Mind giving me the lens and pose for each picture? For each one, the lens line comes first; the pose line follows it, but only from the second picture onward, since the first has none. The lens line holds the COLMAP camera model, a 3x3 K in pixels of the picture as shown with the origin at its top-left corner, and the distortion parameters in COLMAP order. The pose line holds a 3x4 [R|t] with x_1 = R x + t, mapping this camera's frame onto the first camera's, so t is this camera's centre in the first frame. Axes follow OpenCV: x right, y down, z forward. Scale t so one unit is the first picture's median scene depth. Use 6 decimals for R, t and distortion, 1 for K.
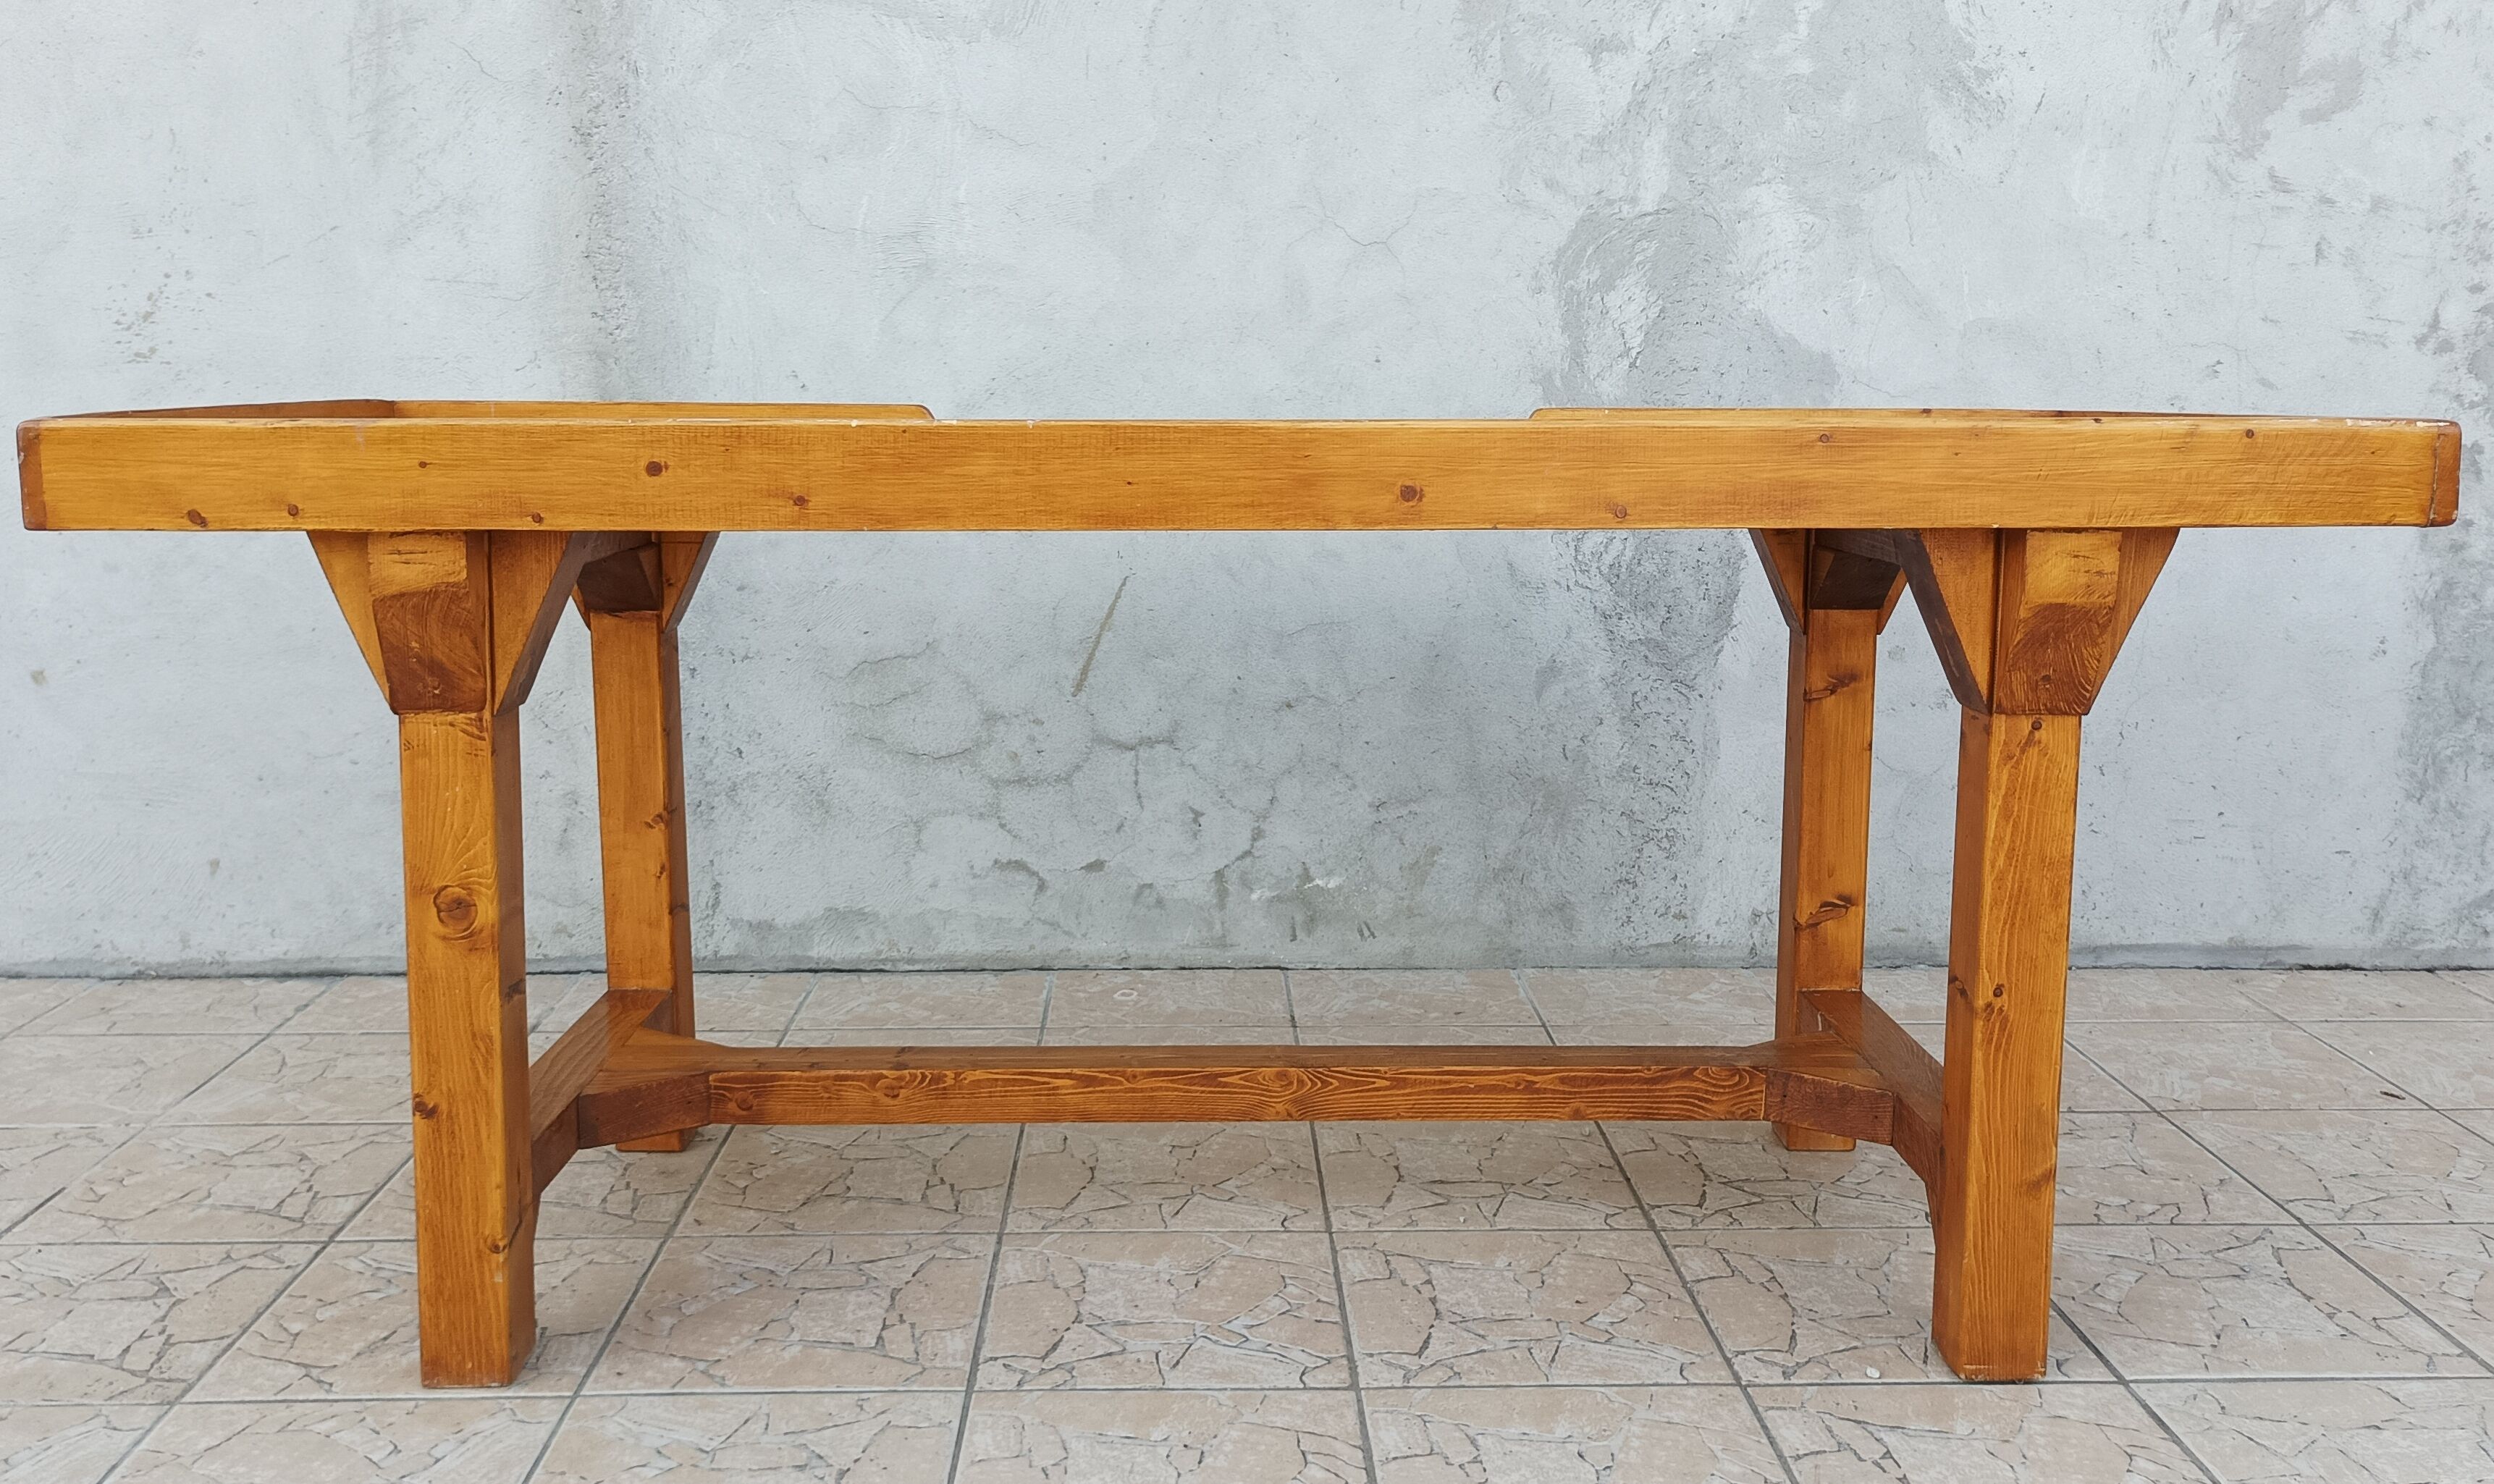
lens RADIAL K [[2173.0, 0, 1249.5], [0, 2173.0, 627.1], [0, 0, 1]] dist [0.043240, -0.041384]
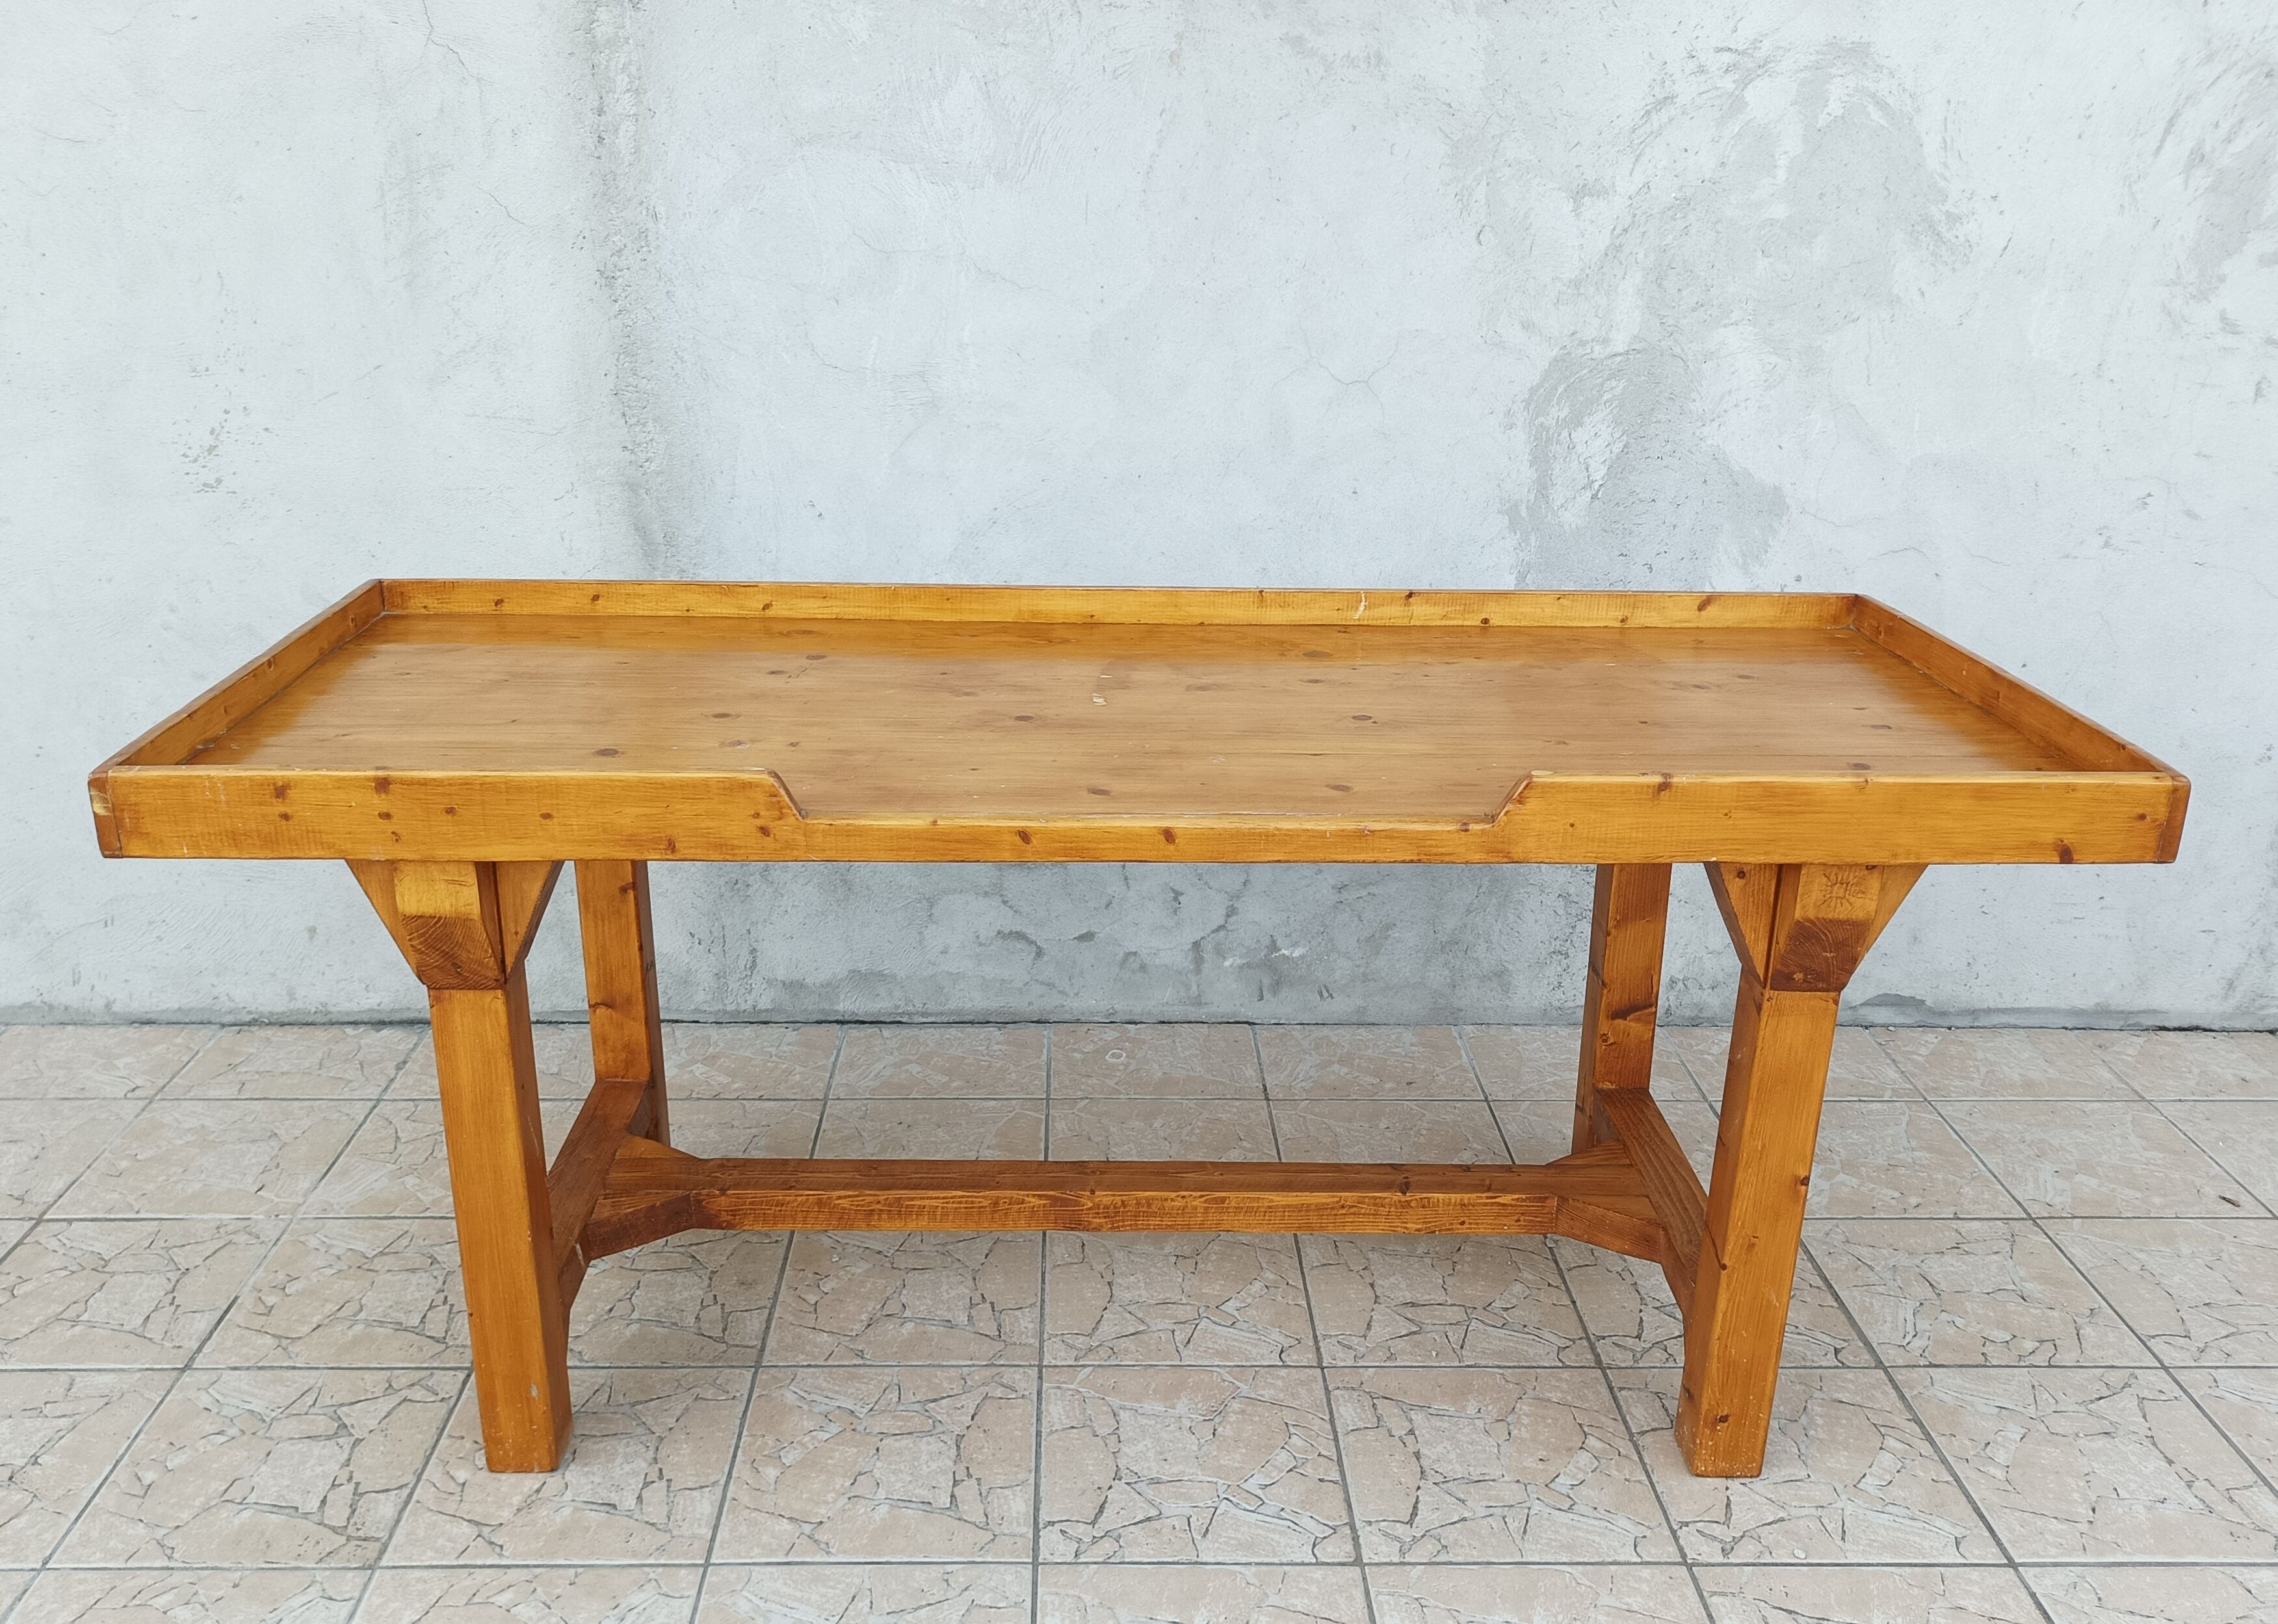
lens RADIAL K [[1952.8, 0, 1107.1], [0, 1952.8, 815.0], [0, 0, 1]] dist [0.043101, -0.036146]
pose [[0.999861, 0.008431, -0.014414, -0.048316], [-0.005227, 0.977817, 0.209395, -0.170516], [0.015860, -0.209291, 0.977725, 0.025293]]
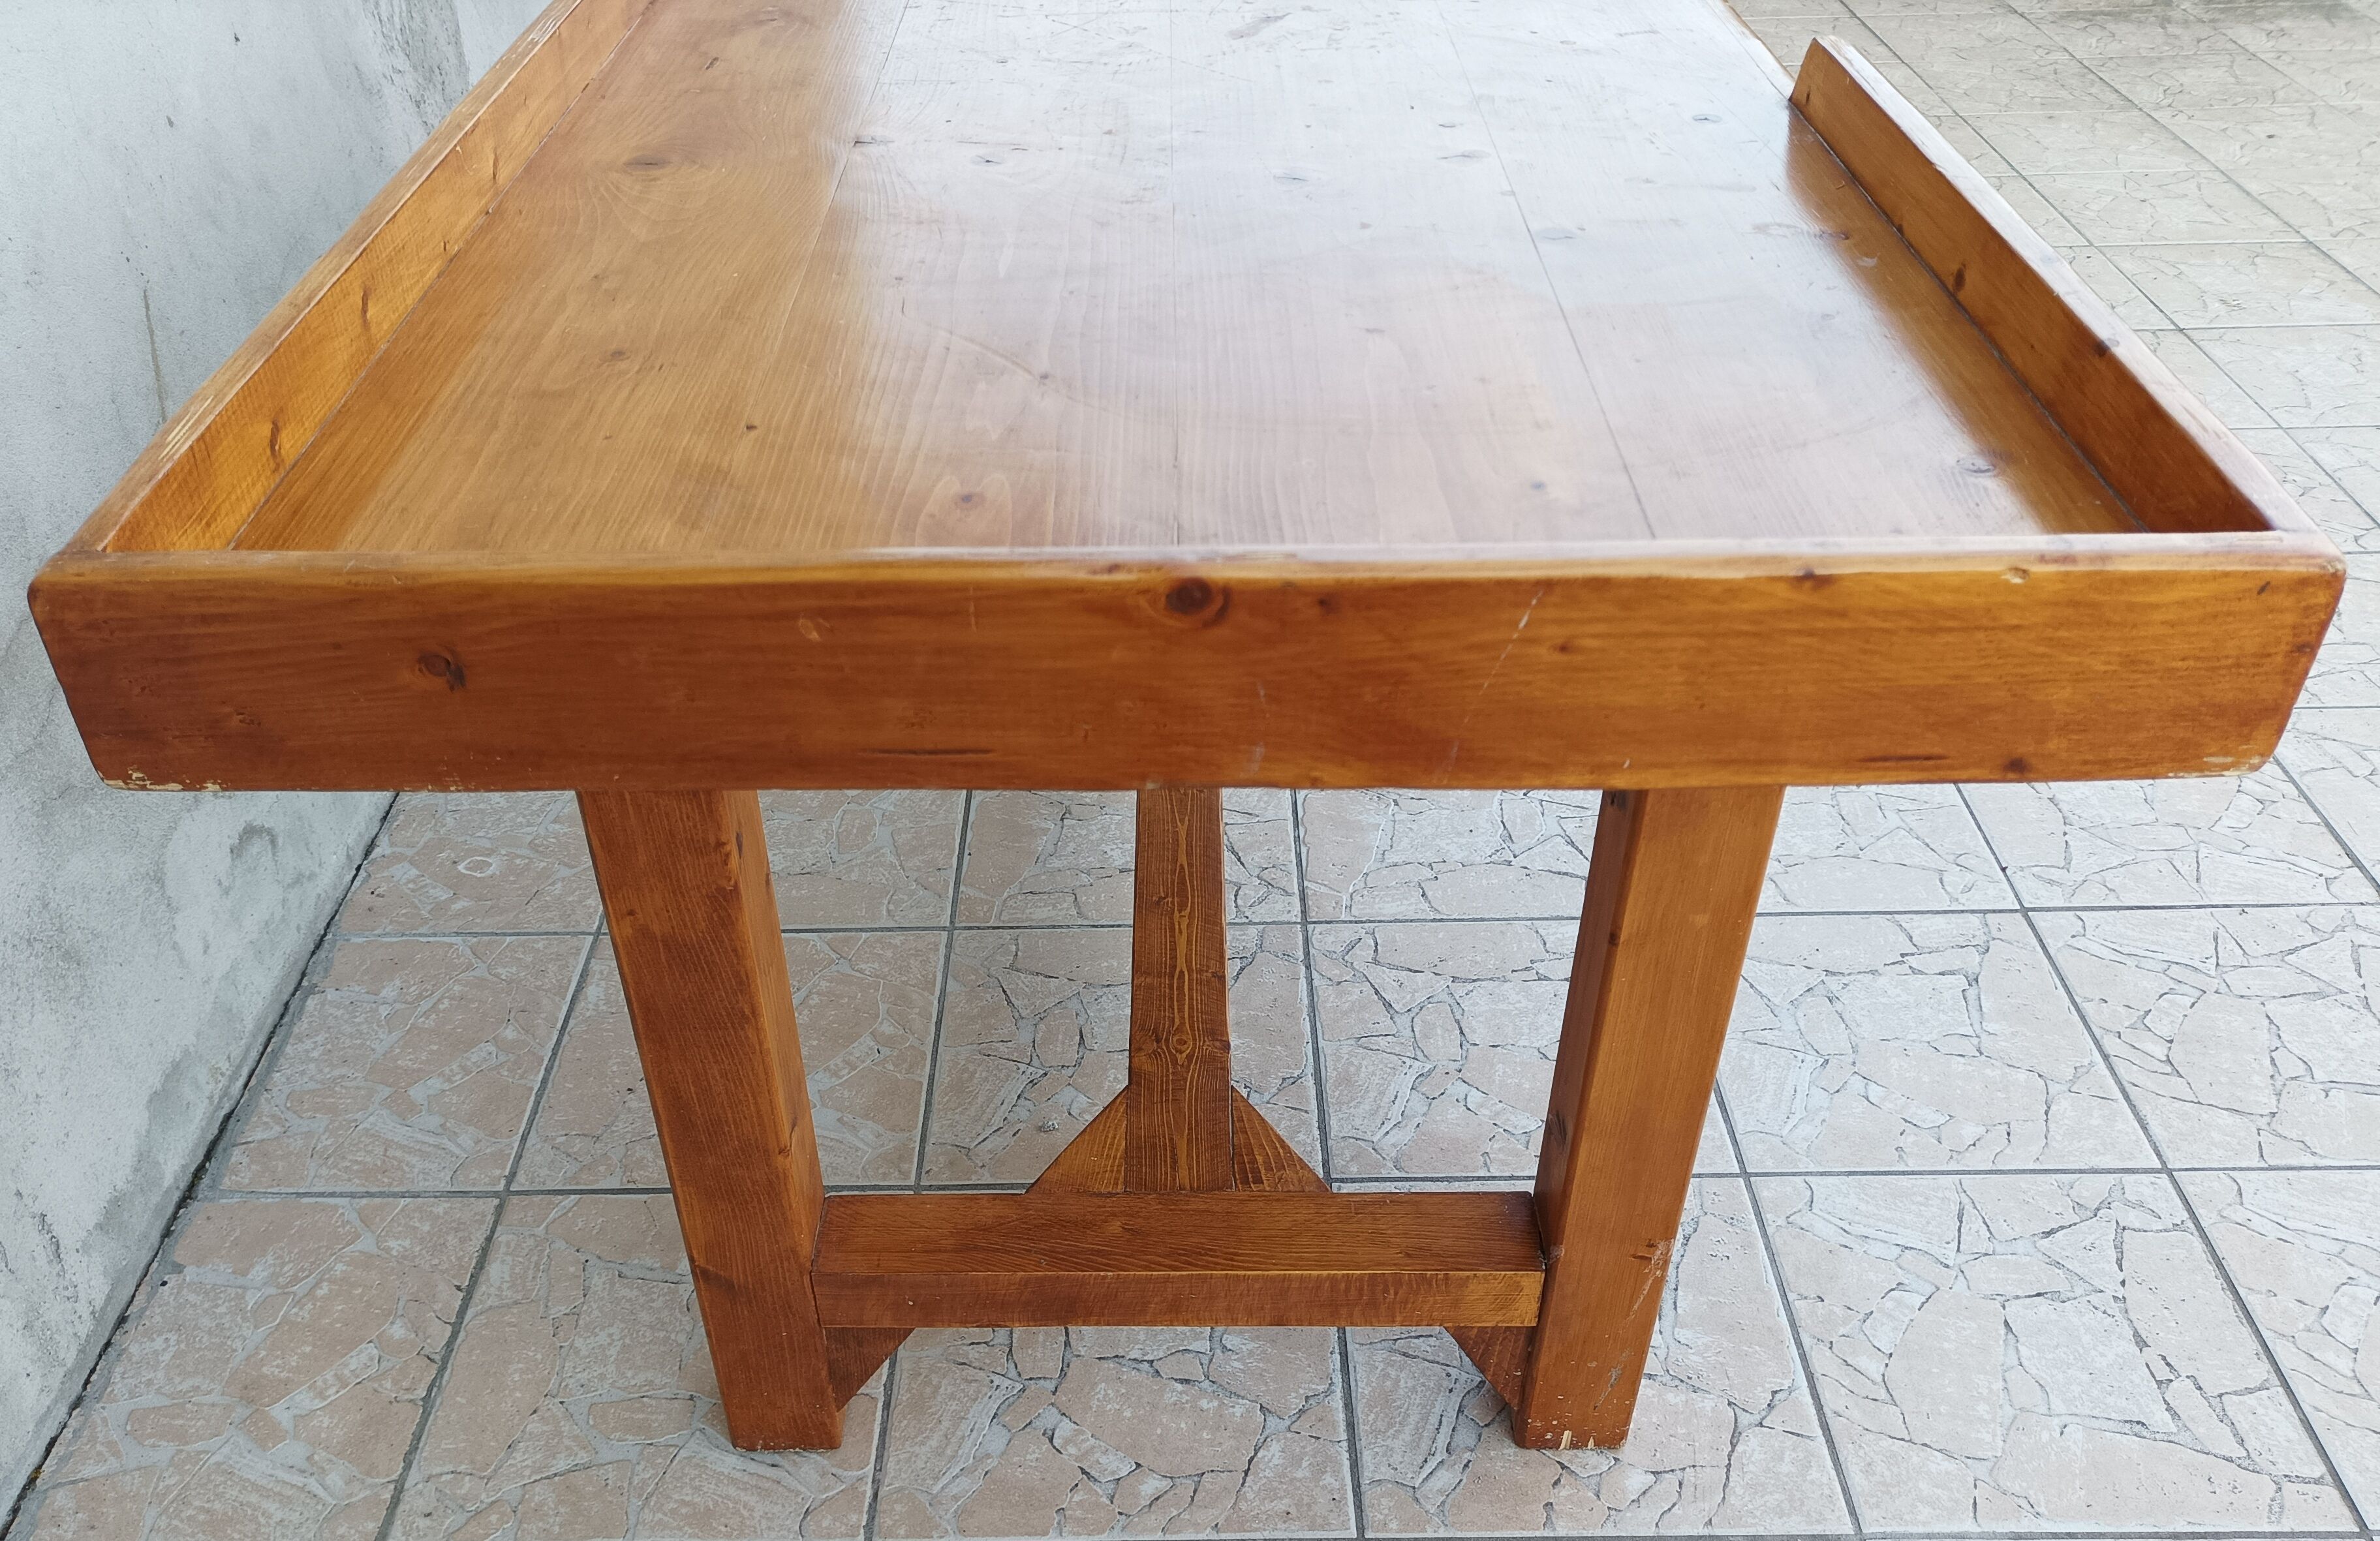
lens RADIAL K [[1924.5, 0, 1138.0], [0, 1924.5, 934.4], [0, 0, 1]] dist [0.035785, -0.002641]
pose [[0.036288, -0.639291, 0.768108, -0.558428], [0.146737, 0.763692, 0.628683, -0.184789], [-0.988510, 0.089896, 0.121520, 0.715087]]
